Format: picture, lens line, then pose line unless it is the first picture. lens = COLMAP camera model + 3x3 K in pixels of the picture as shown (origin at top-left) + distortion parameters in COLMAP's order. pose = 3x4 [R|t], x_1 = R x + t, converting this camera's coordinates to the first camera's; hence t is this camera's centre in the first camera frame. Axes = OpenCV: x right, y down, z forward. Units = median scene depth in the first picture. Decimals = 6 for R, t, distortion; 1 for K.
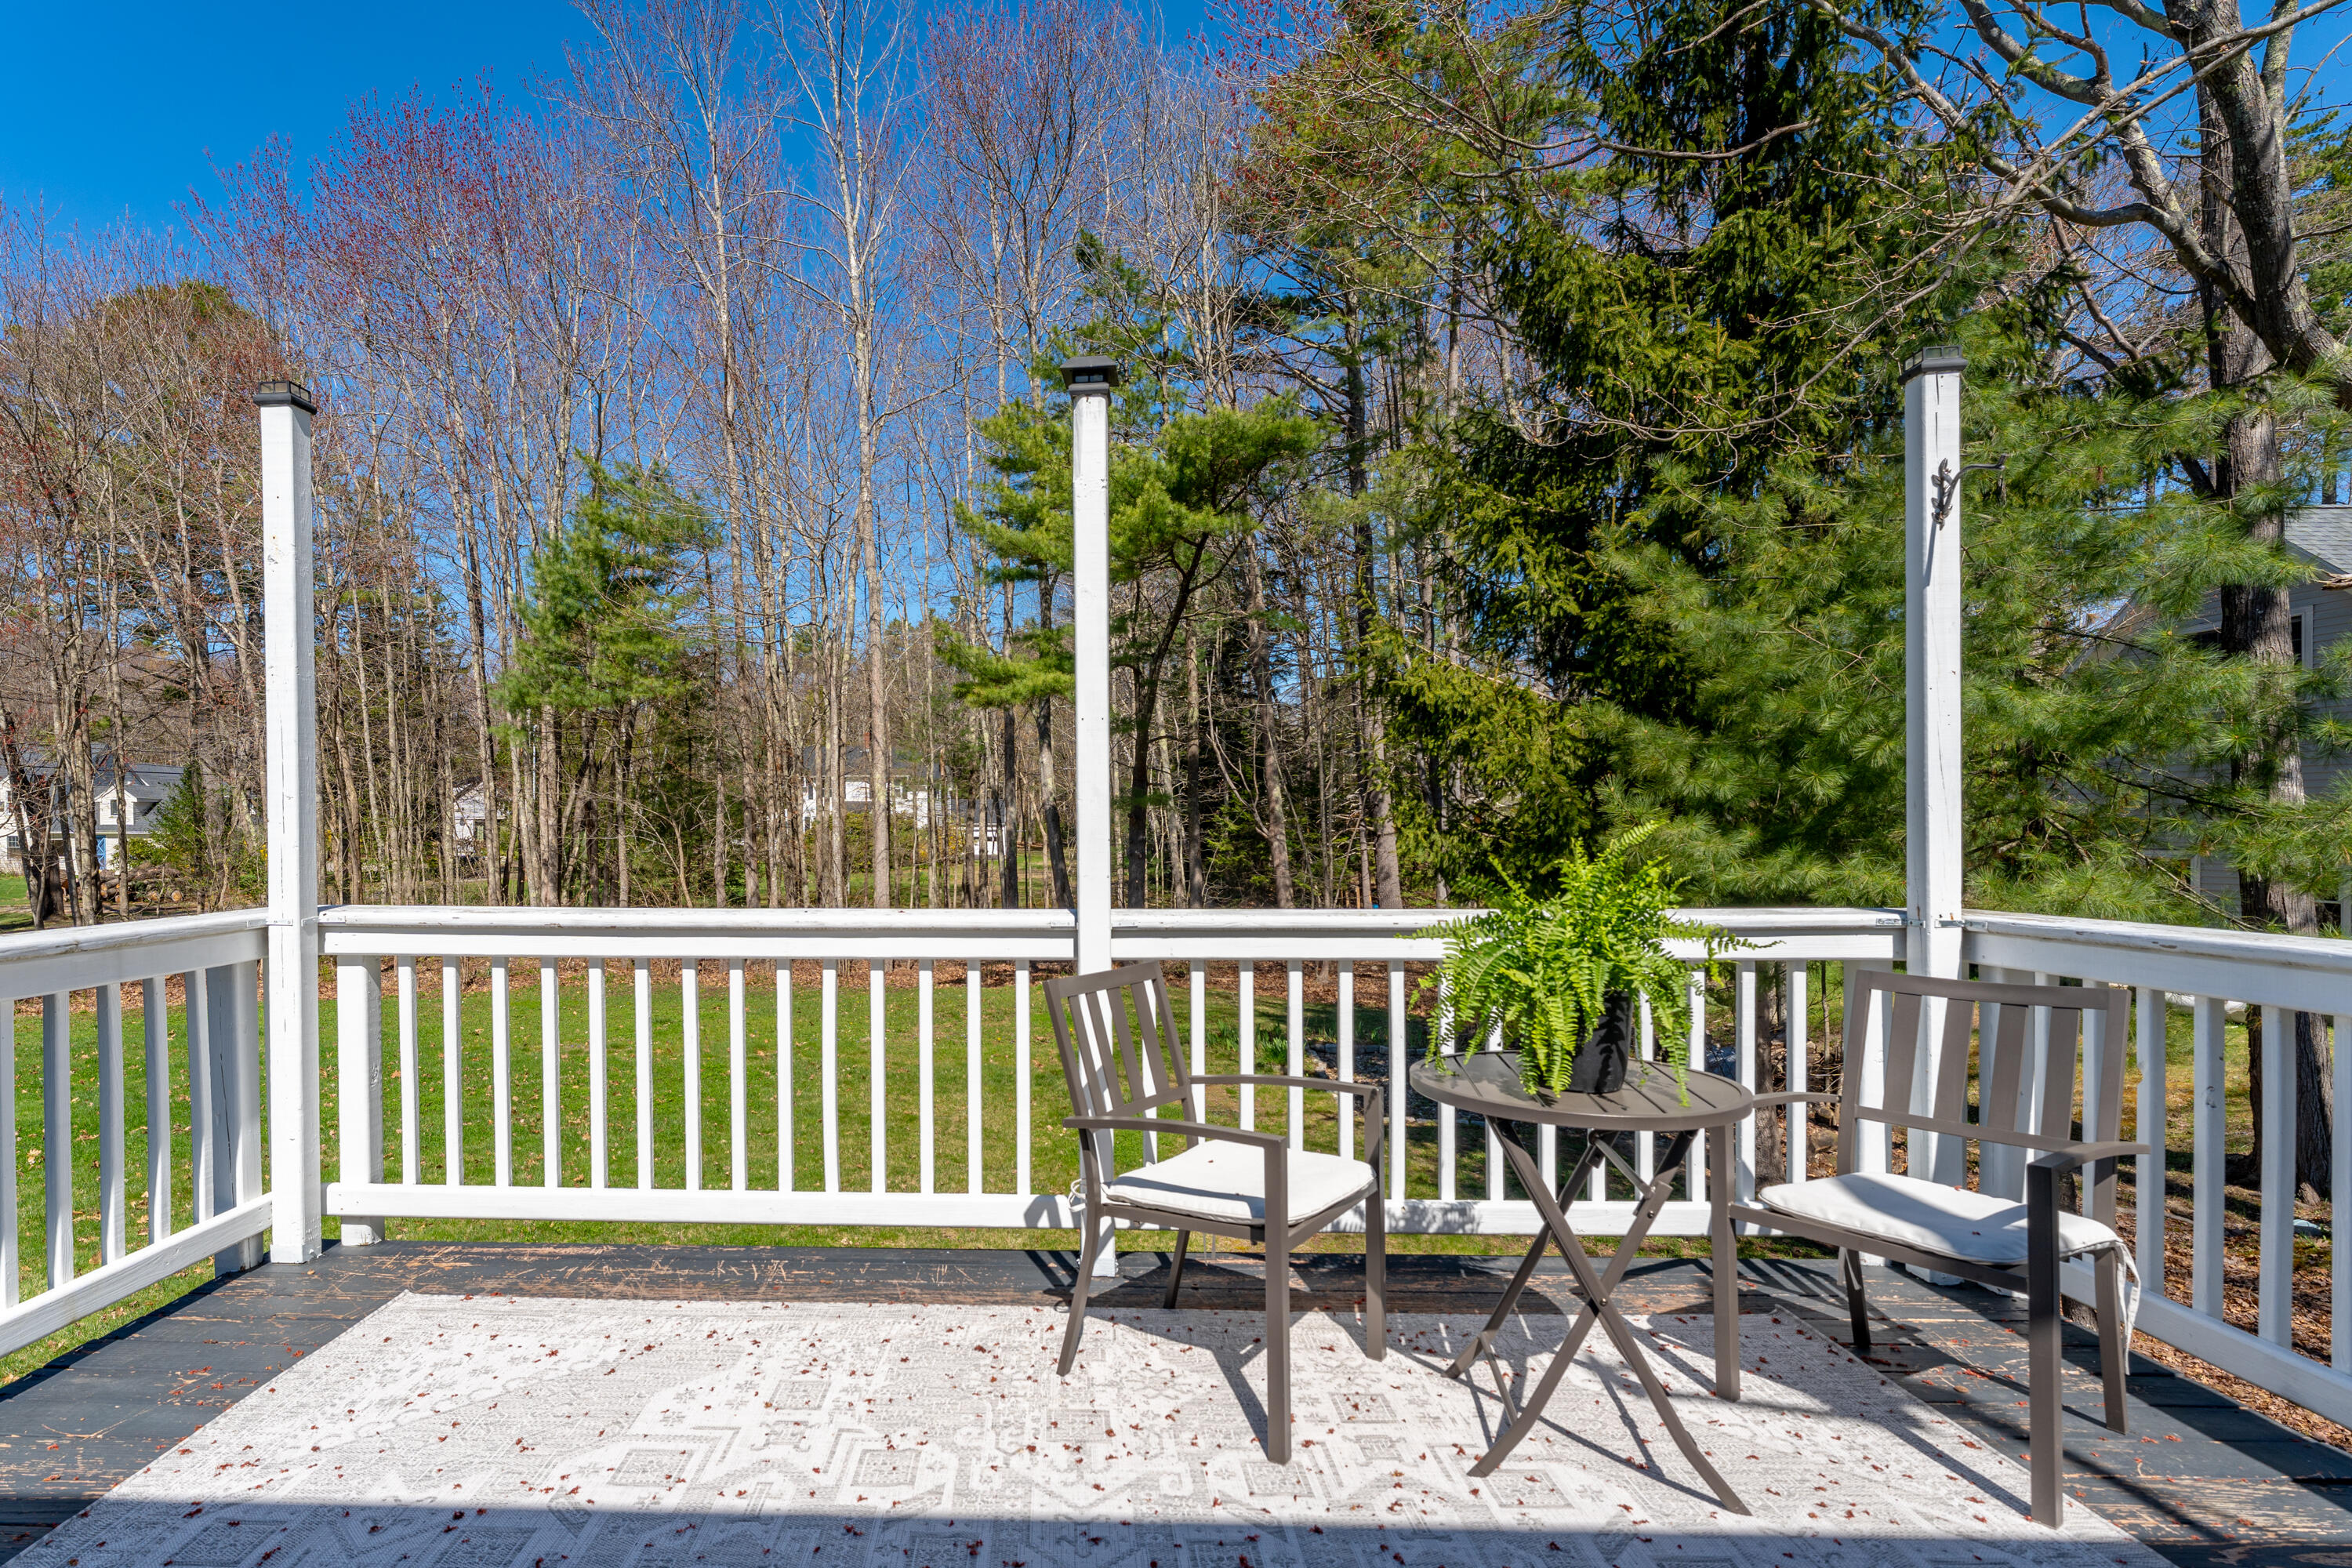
lens RADIAL K [[1163.3, 0, 1139.1], [0, 1163.3, 820.6], [0, 0, 1]] dist [-0.000774, -0.001137]
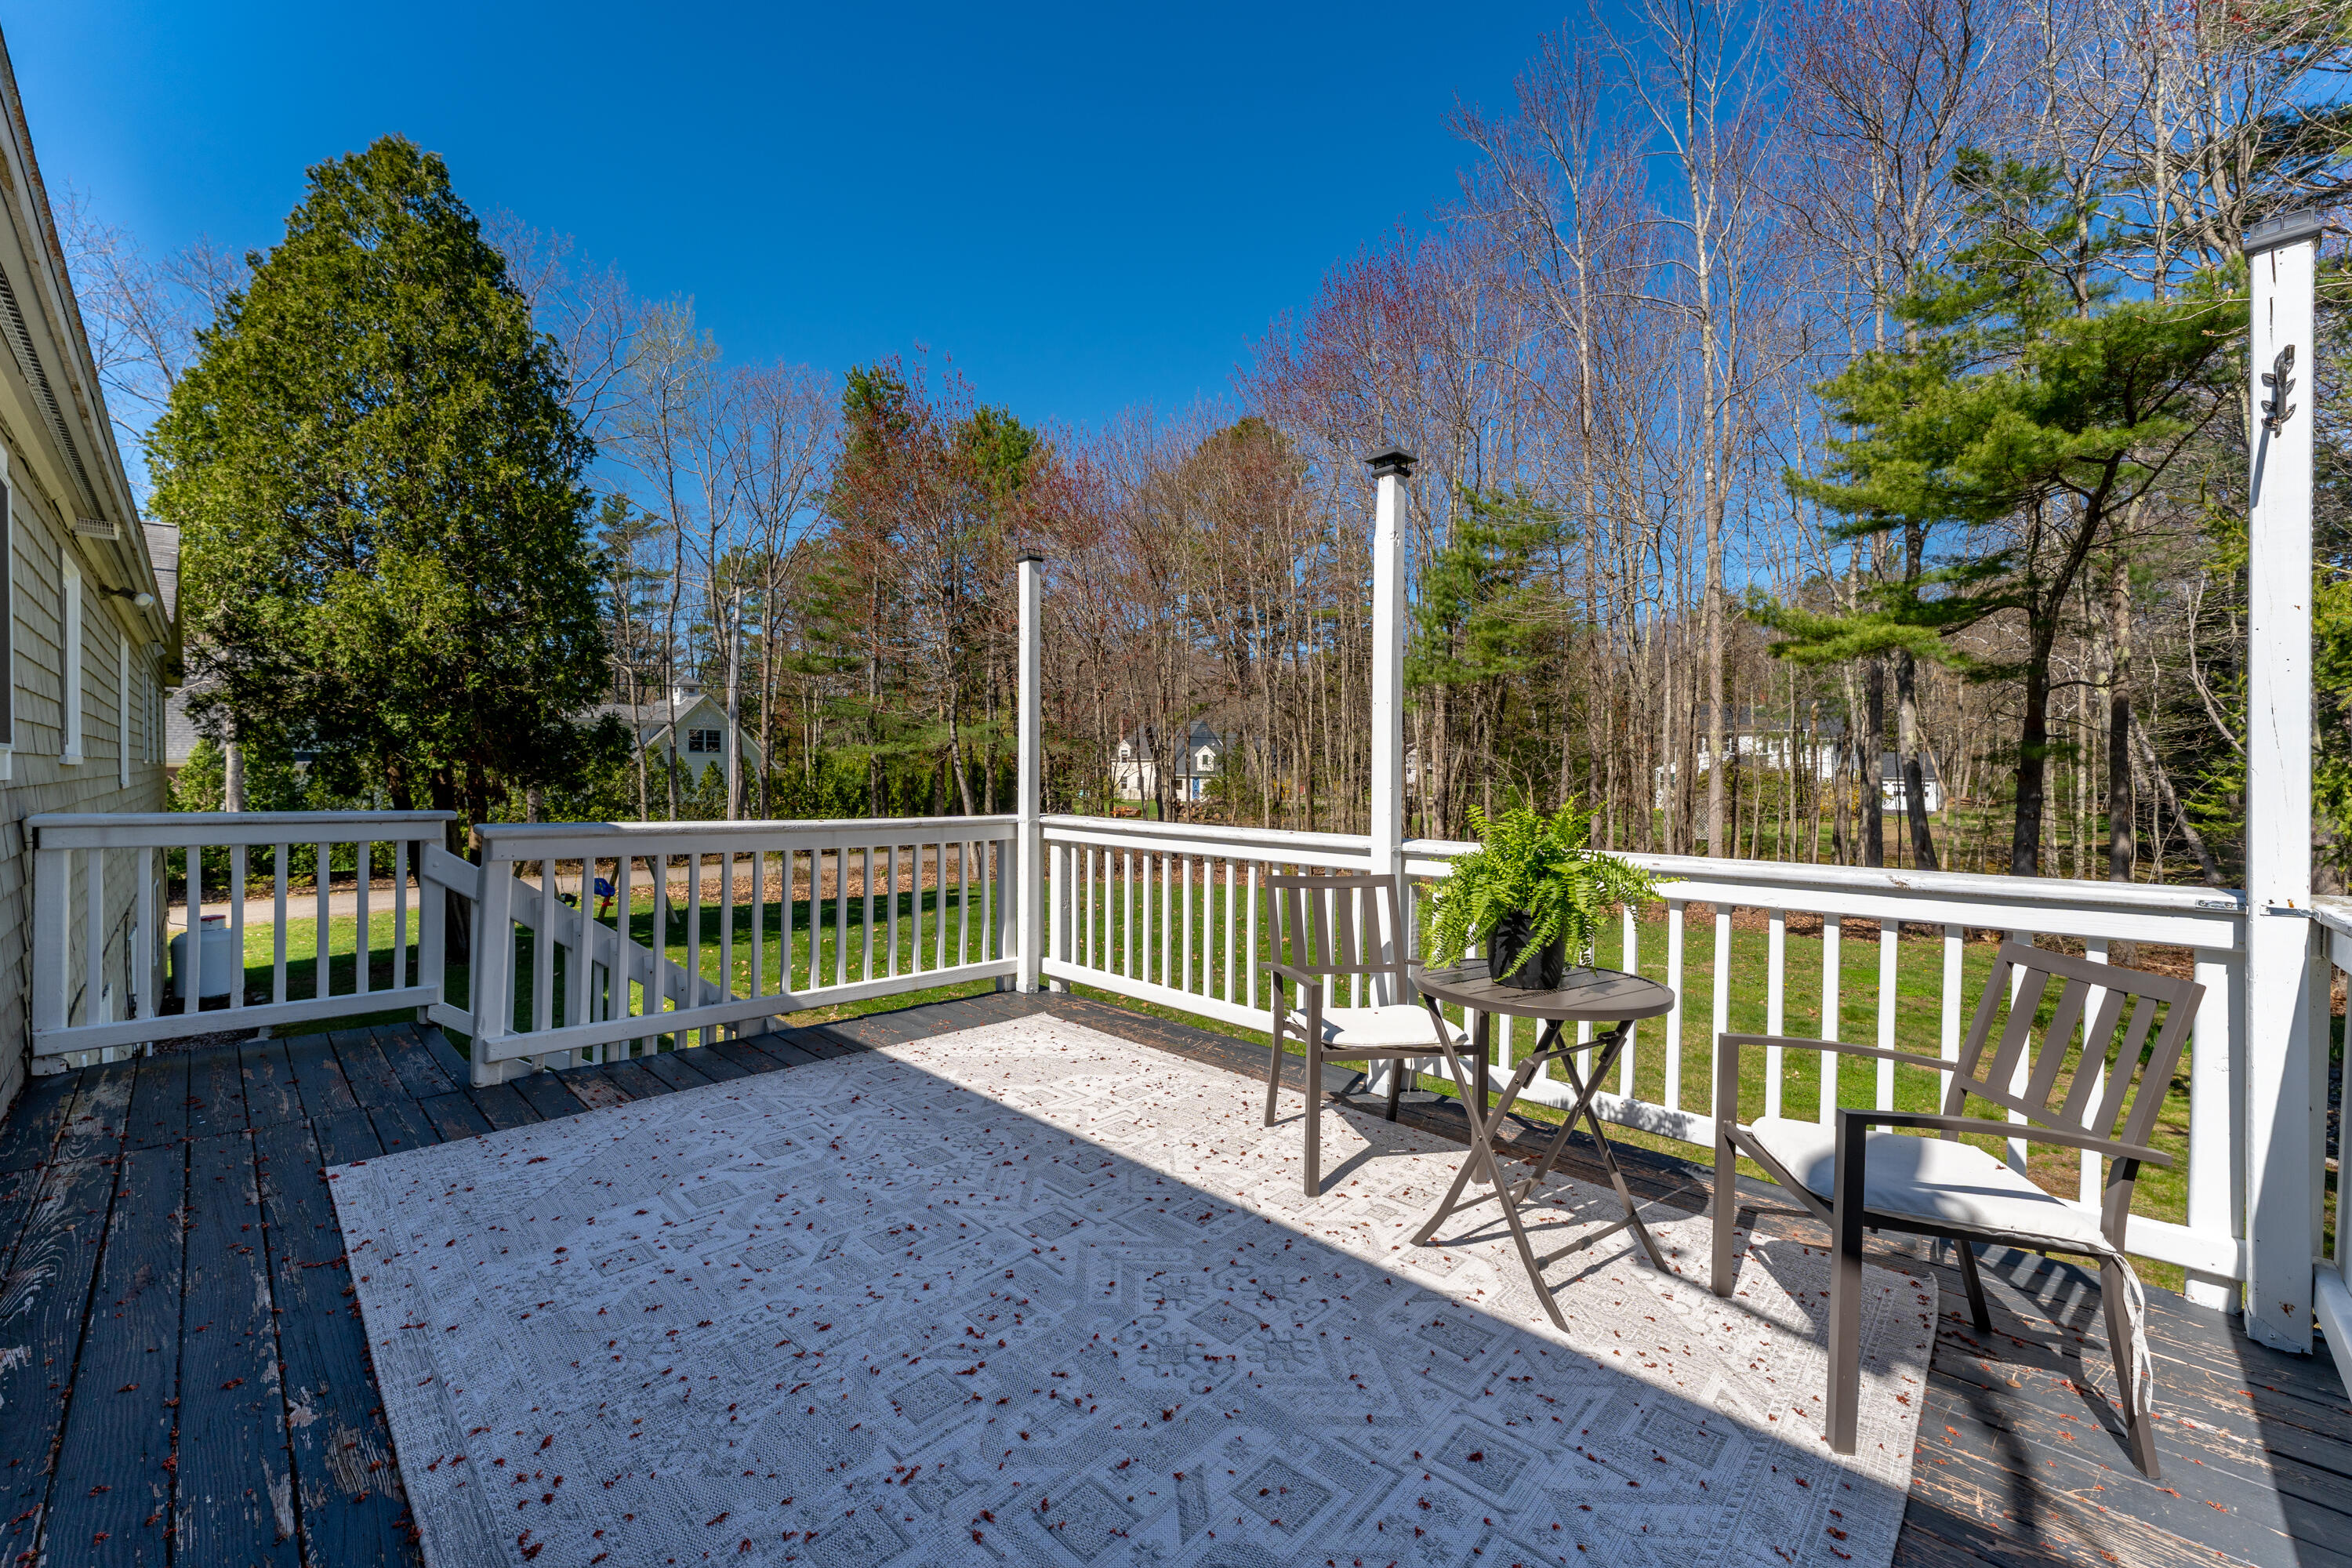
lens RADIAL K [[950.0, 0, 1164.8], [0, 950.0, 777.5], [0, 0, 1]] dist [-0.001084, -0.000612]
pose [[0.736186, 0.014108, -0.676632, 0.565011], [-0.010317, 0.999900, 0.009623, -0.004512], [0.676701, -0.000104, 0.736258, -0.030902]]
